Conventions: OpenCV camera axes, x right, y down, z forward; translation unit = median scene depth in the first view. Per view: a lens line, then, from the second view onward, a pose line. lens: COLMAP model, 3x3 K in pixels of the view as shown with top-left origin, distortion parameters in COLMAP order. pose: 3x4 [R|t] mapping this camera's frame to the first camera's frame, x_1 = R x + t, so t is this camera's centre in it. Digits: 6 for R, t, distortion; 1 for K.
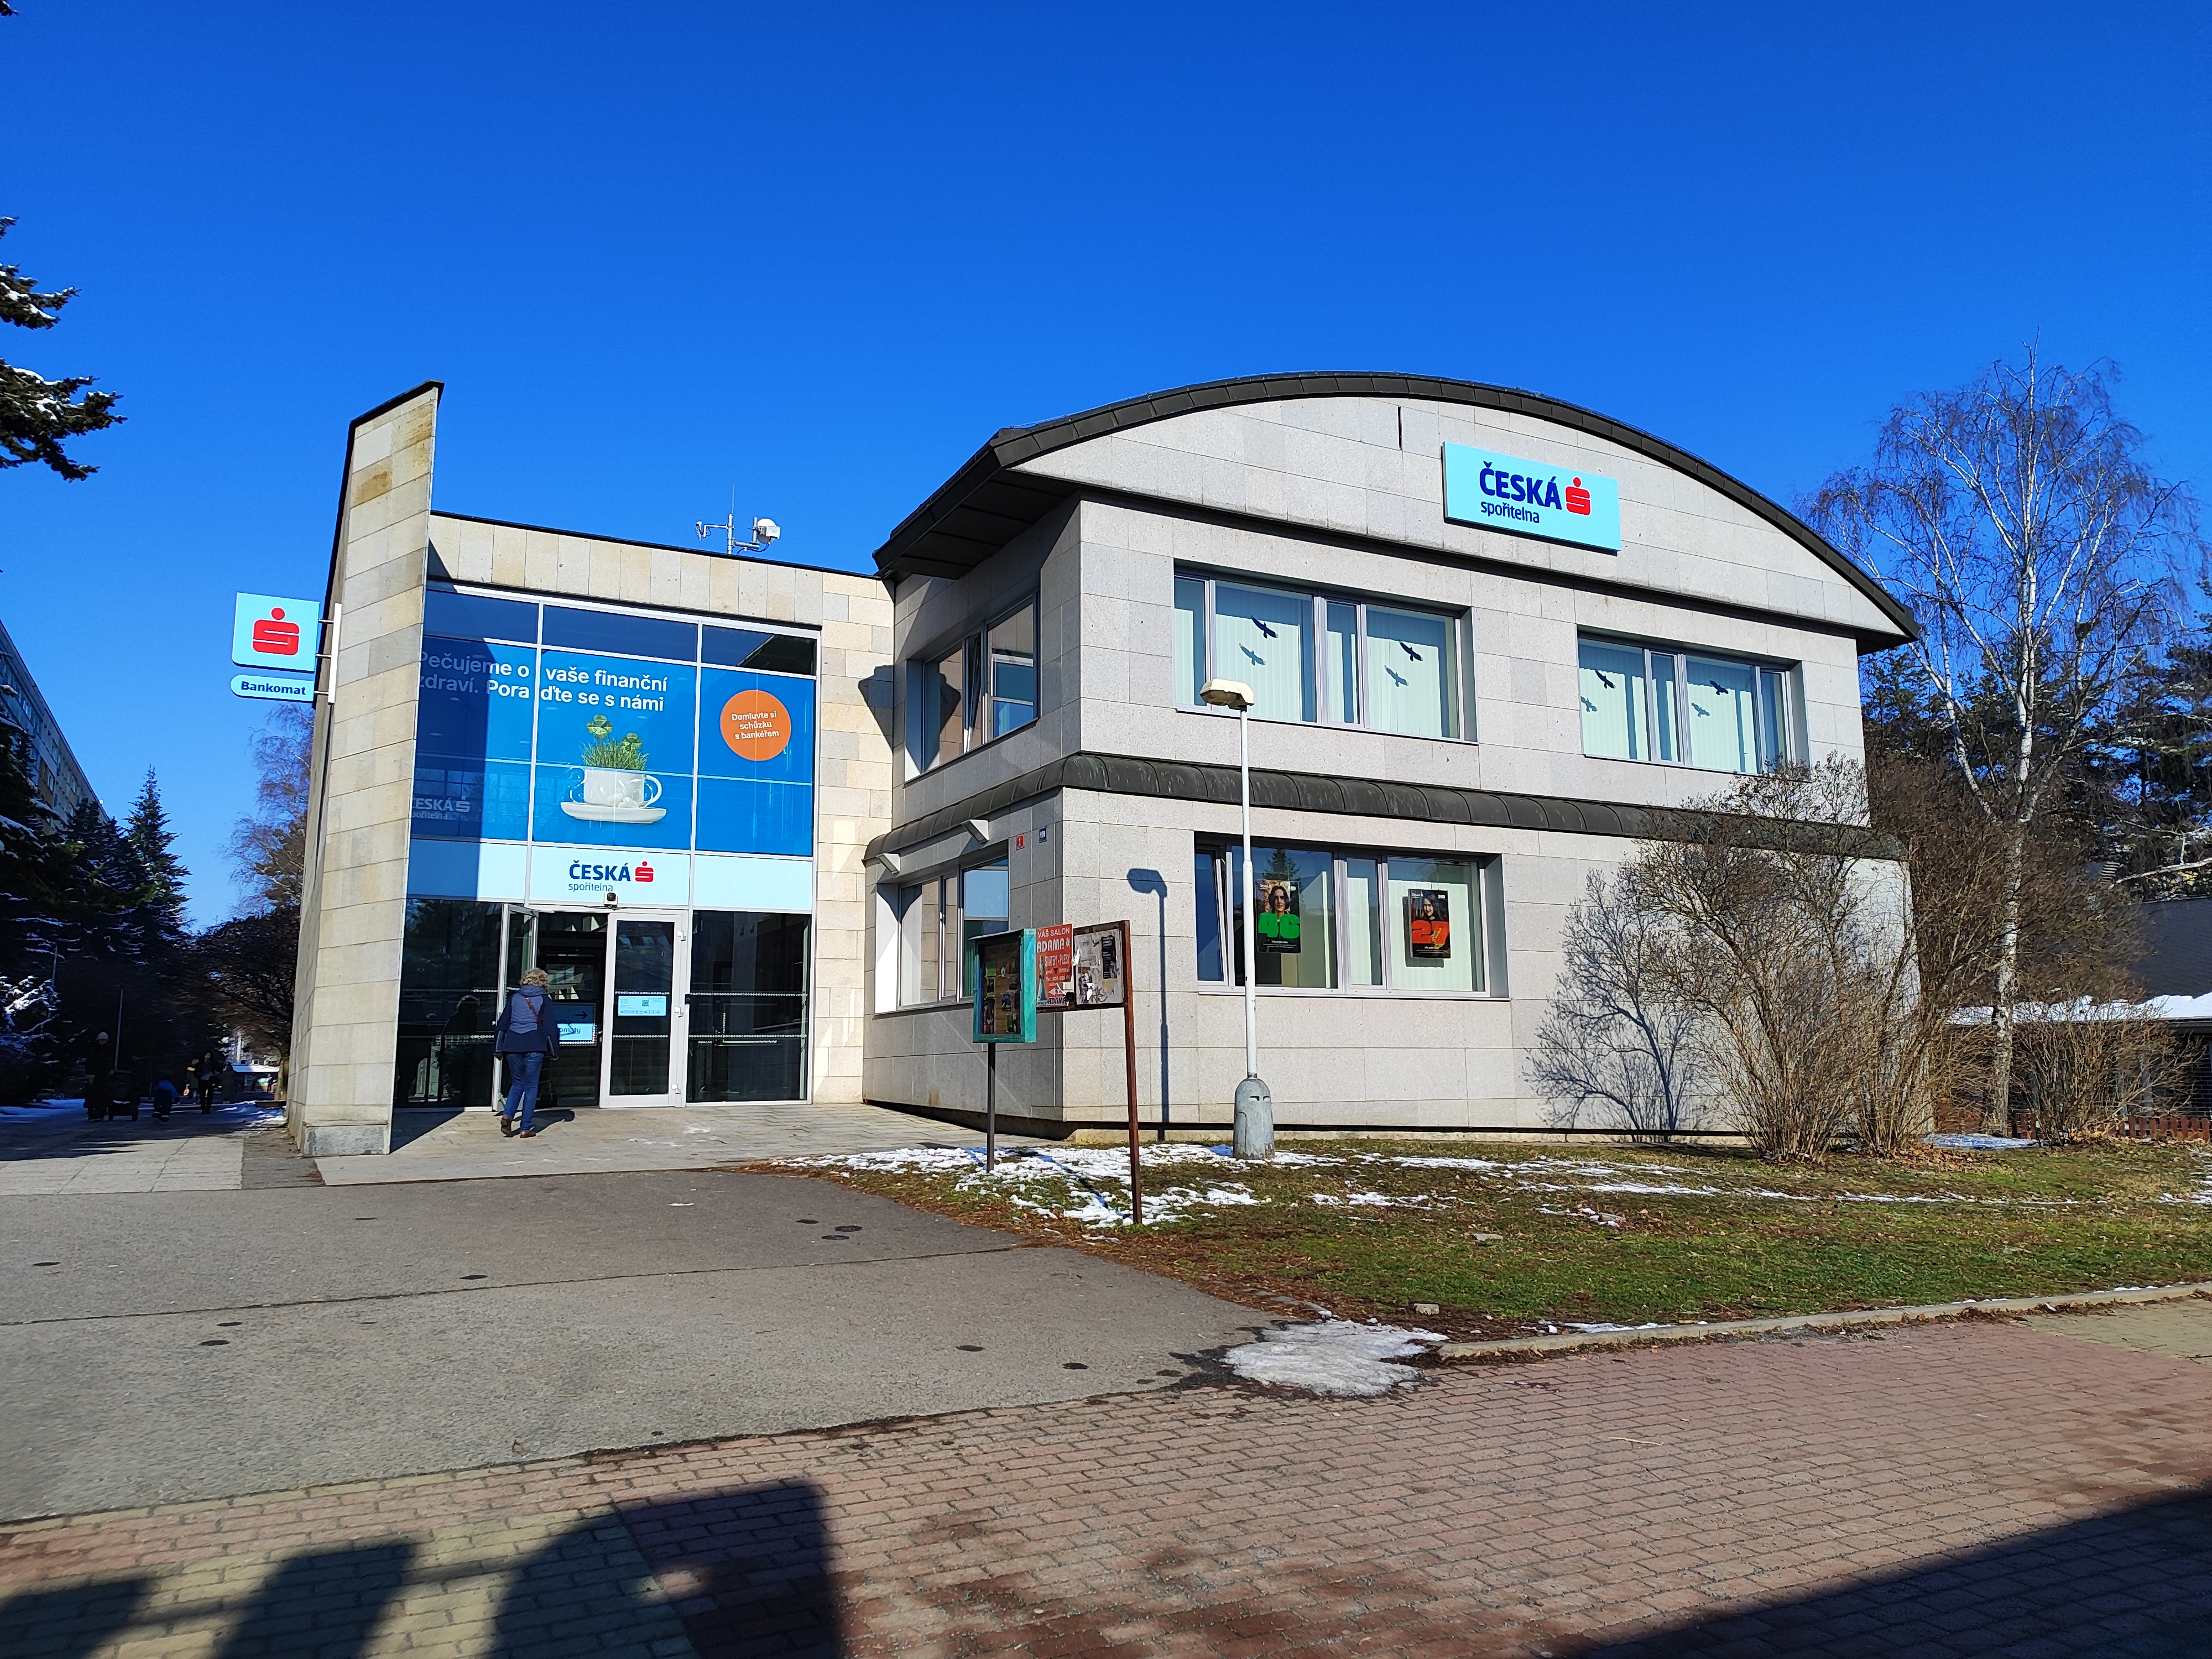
lens RADIAL K [[1582.5, 0, 1096.6], [0, 1582.5, 823.2], [0, 0, 1]] dist [0.036710, -0.002073]
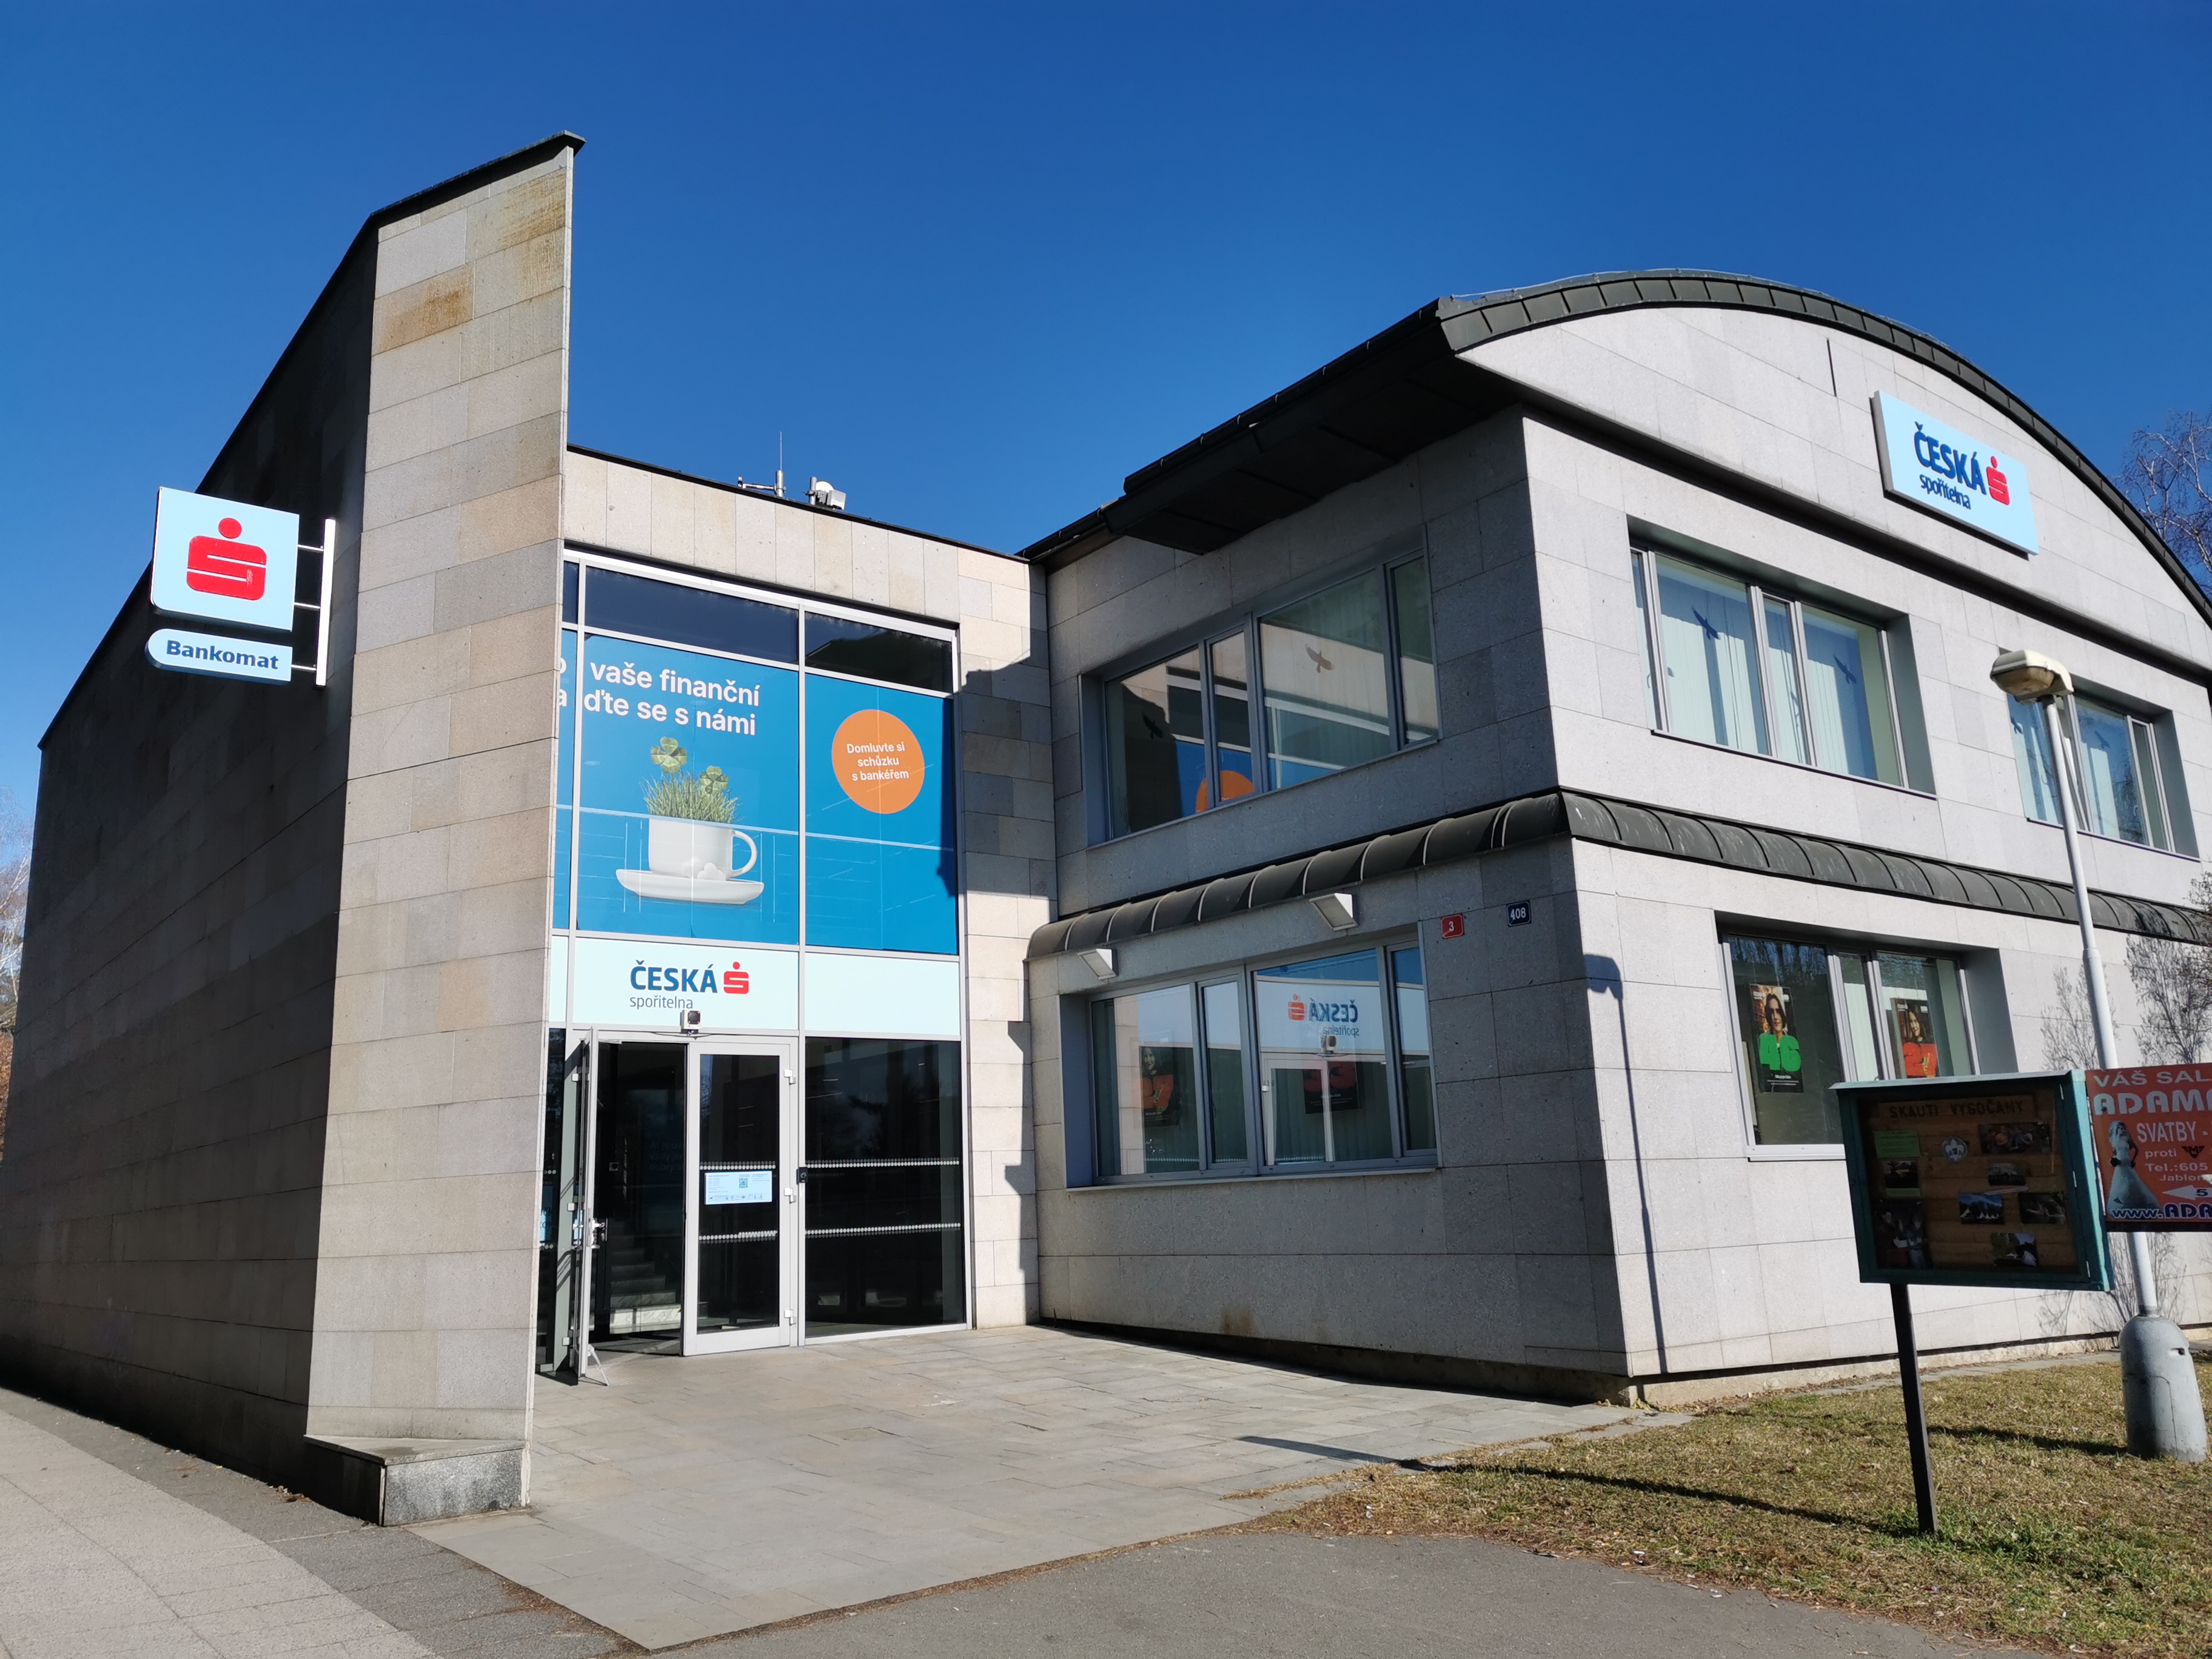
lens RADIAL K [[1685.6, 0, 1113.6], [0, 1685.6, 836.5], [0, 0, 1]] dist [0.042024, 0.003025]
pose [[0.981988, 0.012326, 0.188543, -0.267647], [-0.001116, 0.998231, -0.059446, 0.013843], [-0.188942, 0.058165, 0.980264, 0.291954]]
